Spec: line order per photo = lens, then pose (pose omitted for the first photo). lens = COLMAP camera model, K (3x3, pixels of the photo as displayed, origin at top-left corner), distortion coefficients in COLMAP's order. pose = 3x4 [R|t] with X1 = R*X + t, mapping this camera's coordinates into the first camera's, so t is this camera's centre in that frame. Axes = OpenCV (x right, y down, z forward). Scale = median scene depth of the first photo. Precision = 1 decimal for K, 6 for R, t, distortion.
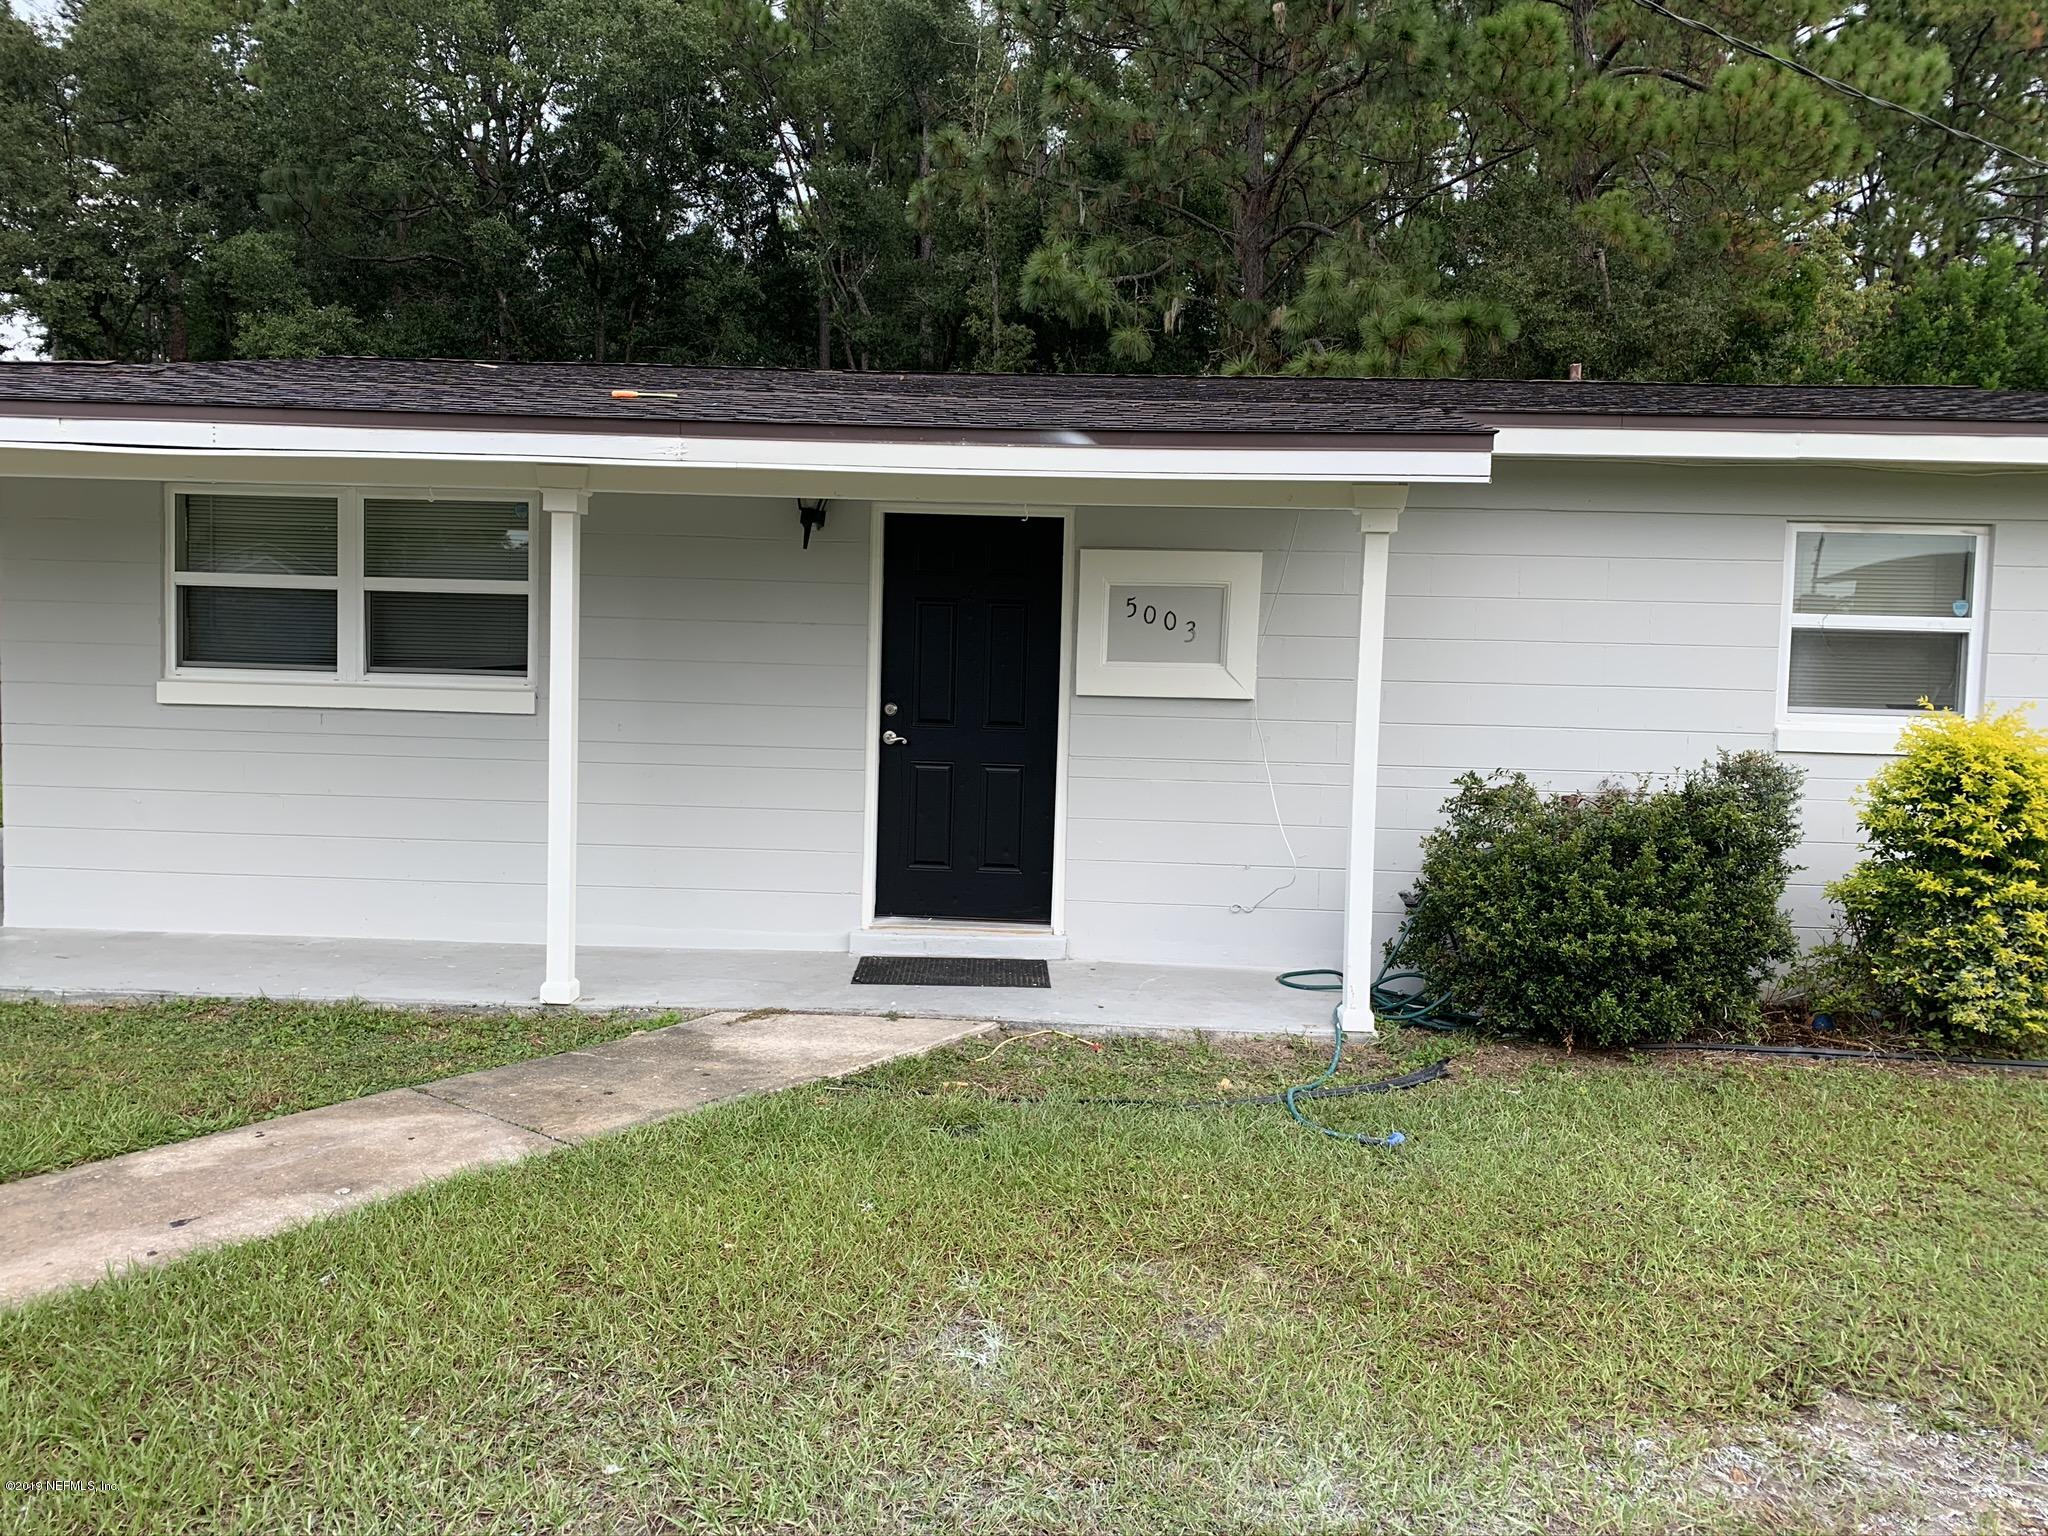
lens RADIAL K [[1573.4, 0, 999.1], [0, 1573.4, 762.0], [0, 0, 1]] dist [0.040902, -0.042682]
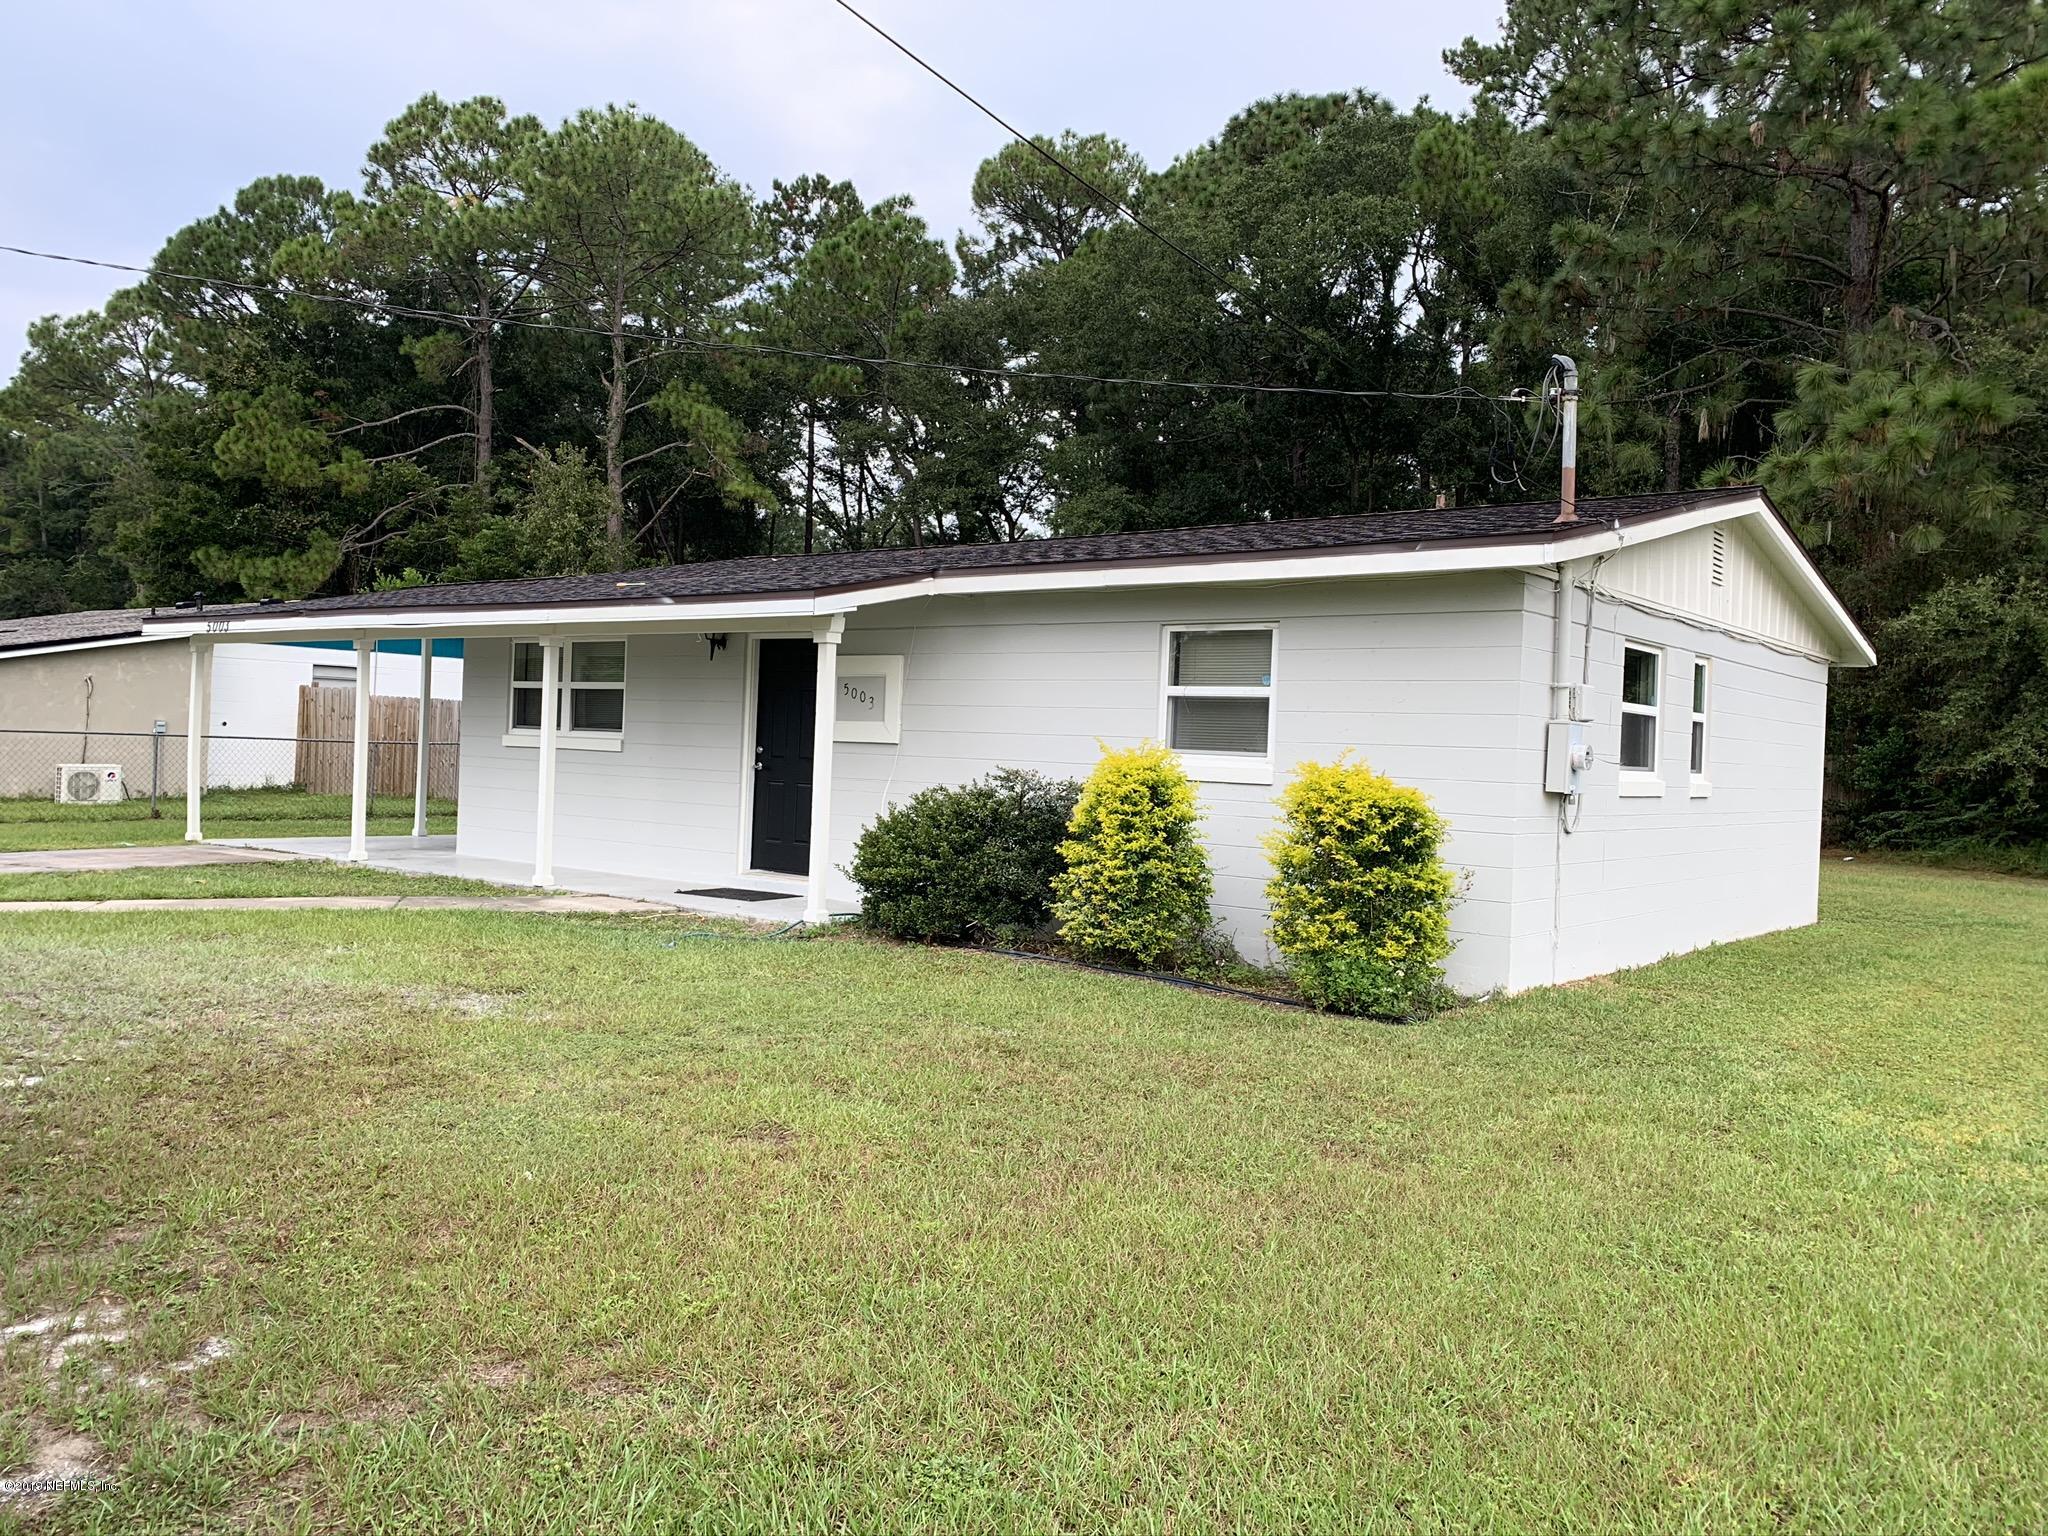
lens RADIAL K [[1544.5, 0, 1027.7], [0, 1544.5, 768.4], [0, 0, 1]] dist [0.038416, -0.002408]
pose [[0.816979, 0.012046, -0.576541, 1.170186], [-0.053036, 0.997114, -0.054321, 0.064825], [0.574223, 0.074957, 0.815260, -0.230308]]
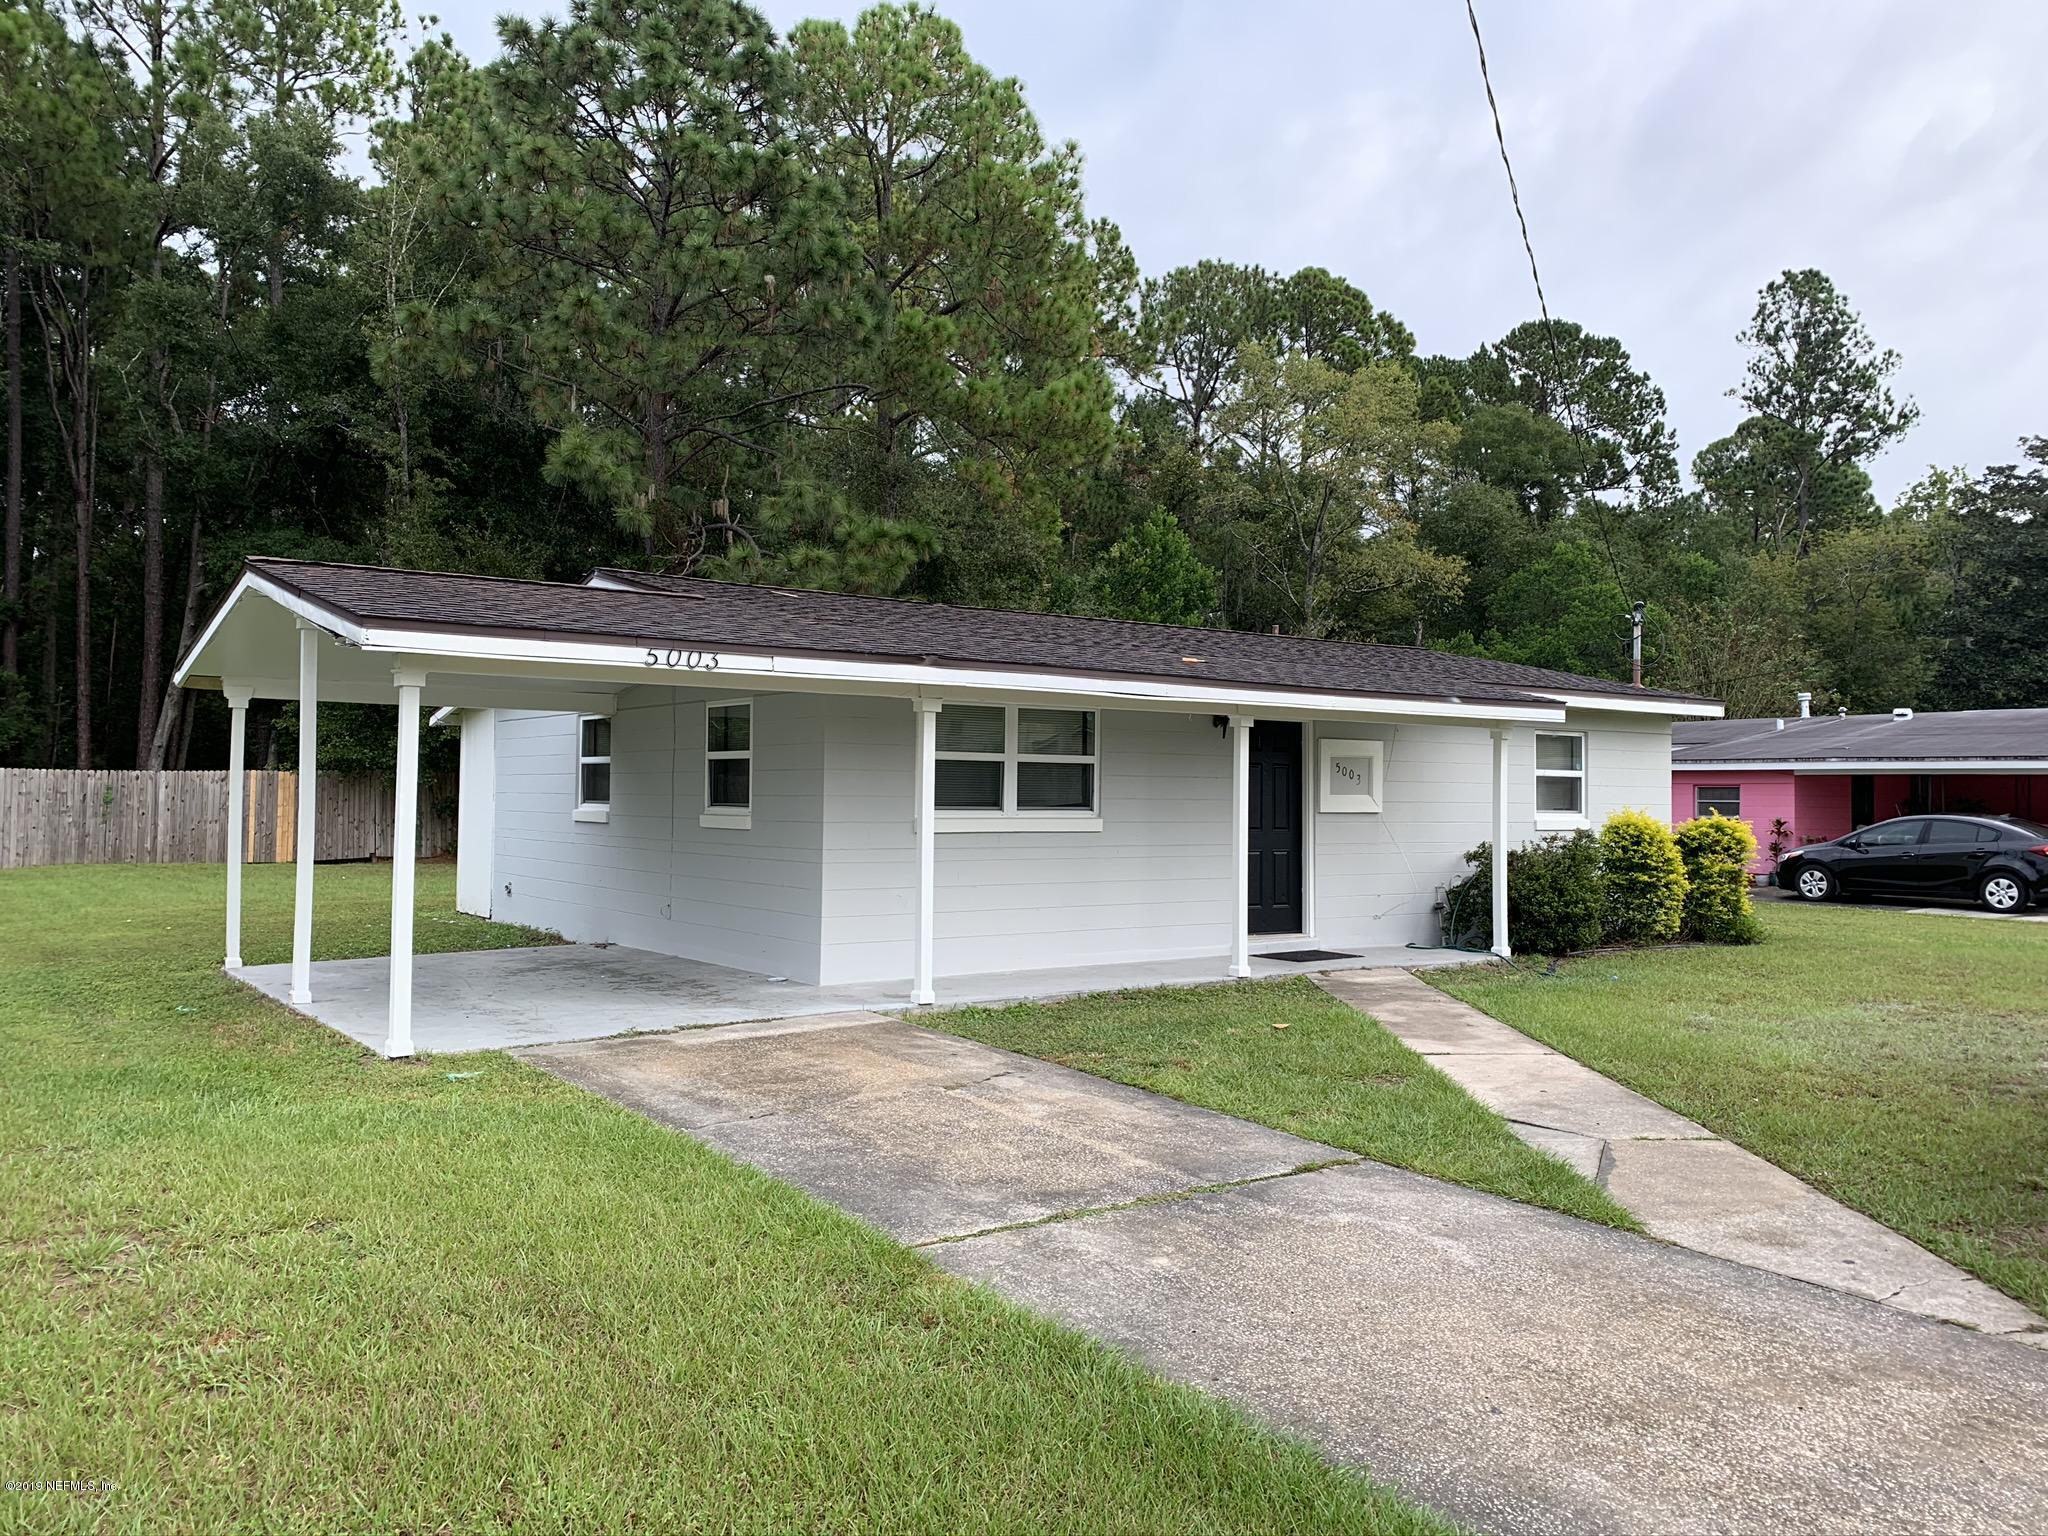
lens RADIAL K [[1582.6, 0, 1019.1], [0, 1582.6, 749.7], [0, 0, 1]] dist [0.098829, -0.112509]
pose [[0.781471, -0.000879, 0.623941, -1.460097], [0.051739, 0.996646, -0.063398, -0.013805], [-0.621793, 0.081825, 0.778895, -0.324190]]
